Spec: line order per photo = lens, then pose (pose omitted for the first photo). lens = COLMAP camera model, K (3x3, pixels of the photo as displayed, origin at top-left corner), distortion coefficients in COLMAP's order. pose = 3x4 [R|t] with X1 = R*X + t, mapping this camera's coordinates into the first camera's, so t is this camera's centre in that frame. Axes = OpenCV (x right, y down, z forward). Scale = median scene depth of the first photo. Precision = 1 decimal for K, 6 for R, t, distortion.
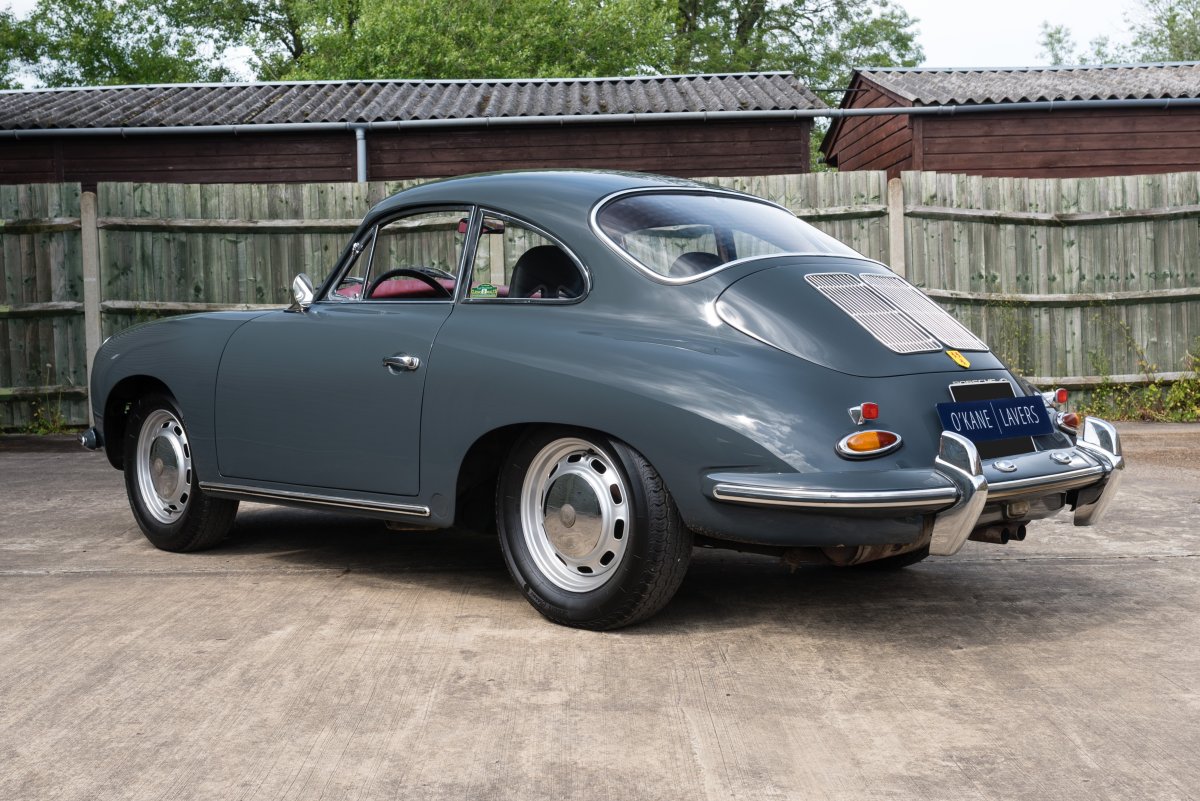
lens RADIAL K [[1536.4, 0, 583.8], [0, 1536.4, 404.1], [0, 0, 1]] dist [0.004693, -0.001843]
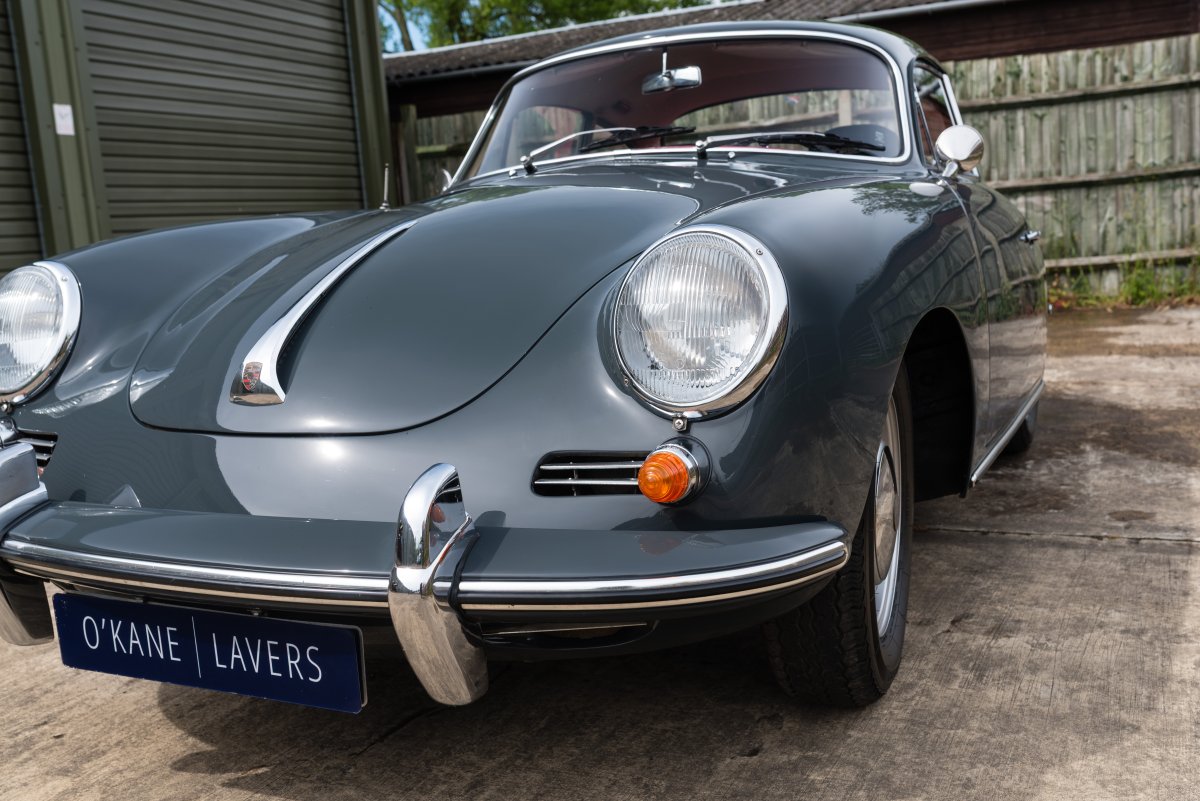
lens RADIAL K [[1169.2, 0, 622.5], [0, 1169.2, 405.3], [0, 0, 1]] dist [0.001400, 0.004241]
pose [[0.914914, 0.022517, -0.403020, 0.128156], [0.022640, 0.994008, 0.106932, -0.010558], [0.403013, -0.106958, 0.908923, 0.189533]]
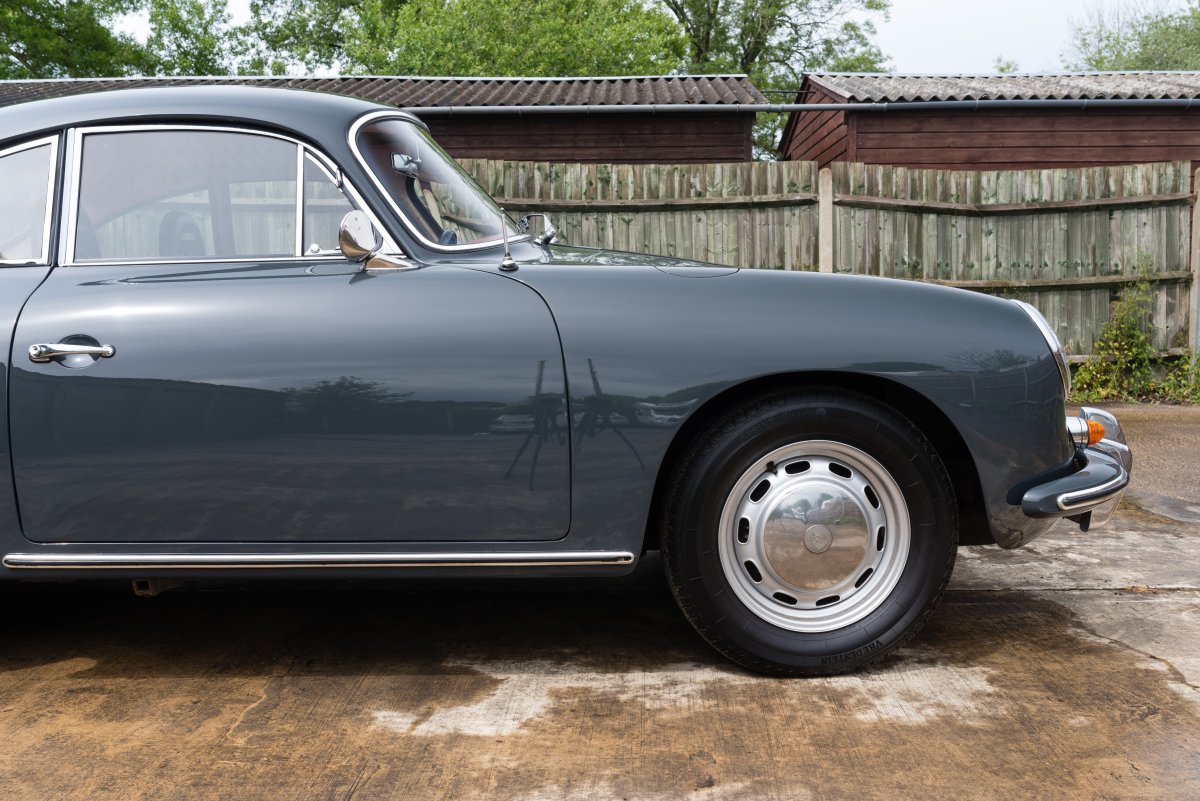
lens RADIAL K [[1208.6, 0, 630.5], [0, 1208.6, 422.8], [0, 0, 1]] dist [0.001528, 0.000537]
pose [[0.999876, 0.015570, 0.002342, 0.068939], [-0.015662, 0.998798, 0.046437, -0.008140], [-0.001616, -0.046467, 0.998918, 0.158947]]
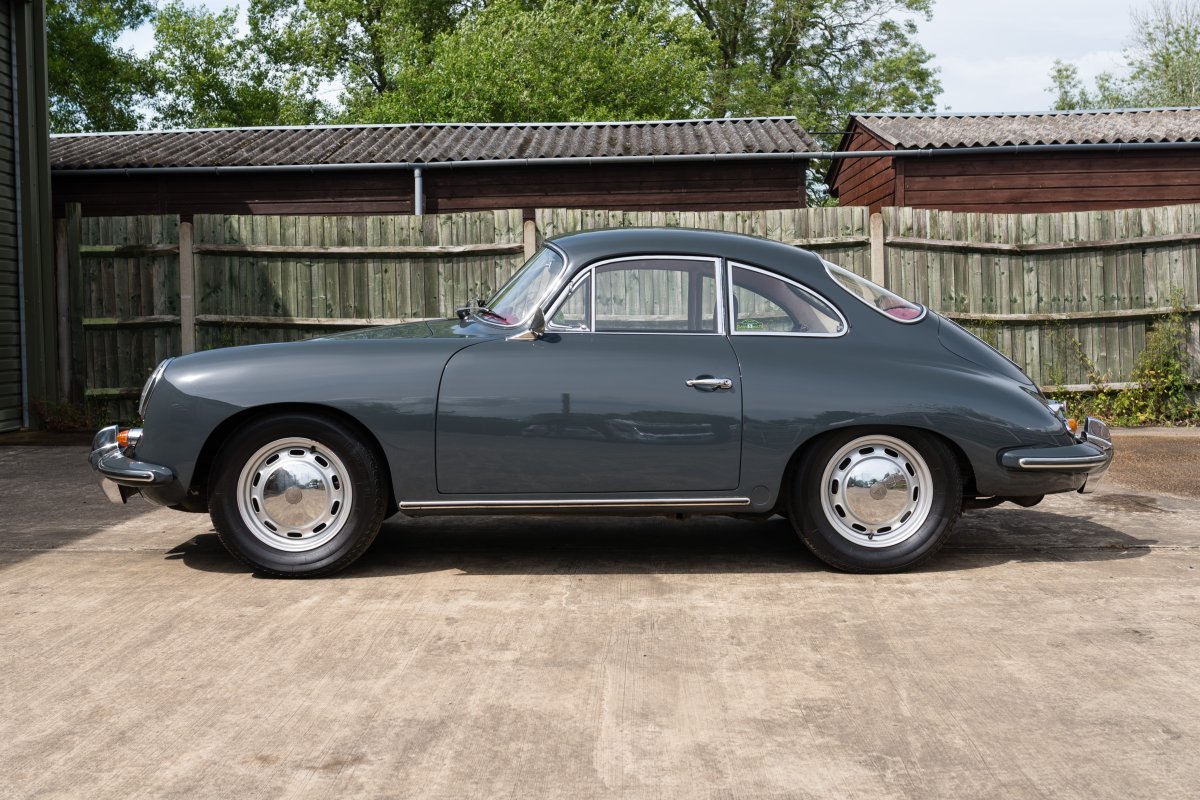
lens RADIAL K [[1382.9, 0, 587.4], [0, 1382.9, 366.1], [0, 0, 1]] dist [0.005885, -0.008291]
pose [[0.999254, 0.007609, -0.037854, 0.025885], [-0.008443, 0.999724, -0.021911, -0.007327], [0.037677, 0.022214, 0.999043, -0.044480]]
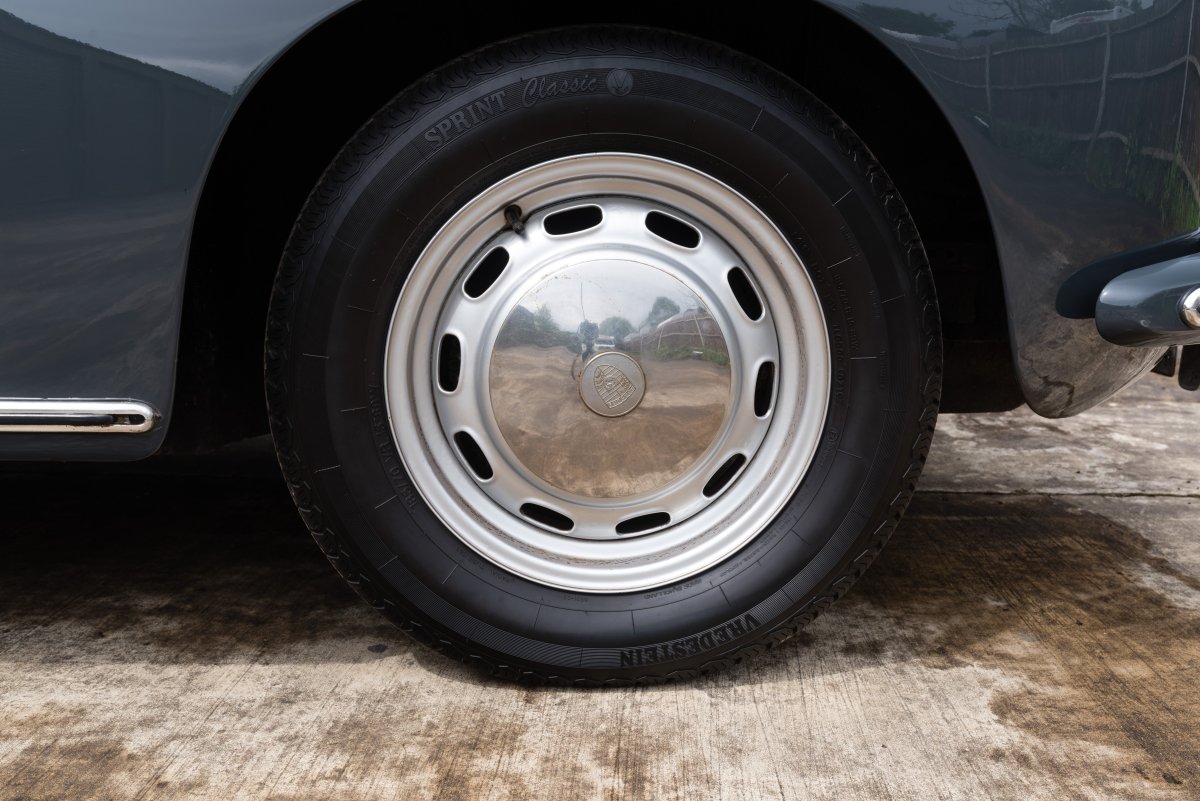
lens RADIAL K [[1130.0, 0, 592.7], [0, 1130.0, 403.1], [0, 0, 1]] dist [0.001786, -0.000174]
pose [[0.998854, 0.034633, -0.033024, 0.105746], [-0.030006, 0.990856, 0.131547, 0.012629], [0.037278, -0.130405, 0.990760, 0.290649]]
